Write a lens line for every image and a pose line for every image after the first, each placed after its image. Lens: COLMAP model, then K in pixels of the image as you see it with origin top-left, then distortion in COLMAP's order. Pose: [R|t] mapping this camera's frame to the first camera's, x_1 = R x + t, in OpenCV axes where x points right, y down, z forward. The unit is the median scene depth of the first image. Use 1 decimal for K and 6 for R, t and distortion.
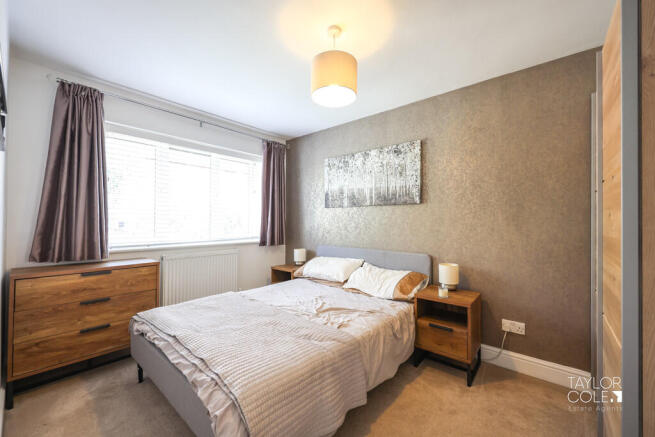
lens RADIAL K [[263.7, 0, 326.2], [0, 263.7, 216.7], [0, 0, 1]] dist [0.001687, 0.000110]
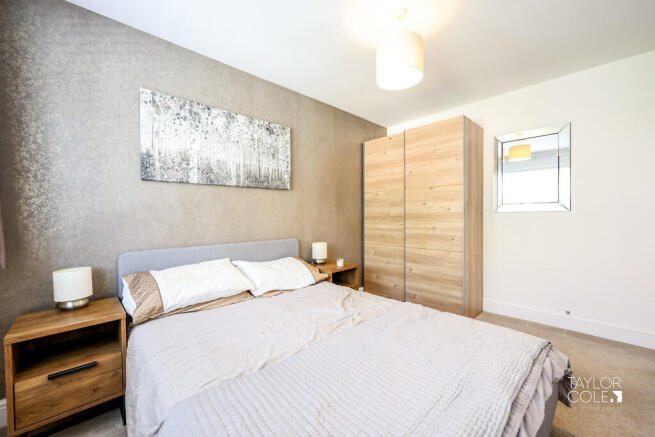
lens RADIAL K [[263.7, 0, 326.2], [0, 263.7, 216.7], [0, 0, 1]] dist [0.001687, 0.000110]
pose [[0.093759, 0.005618, 0.995579, -0.592389], [0.012648, 0.999897, -0.006834, 0.057243], [-0.995515, 0.013233, 0.093678, 0.703444]]
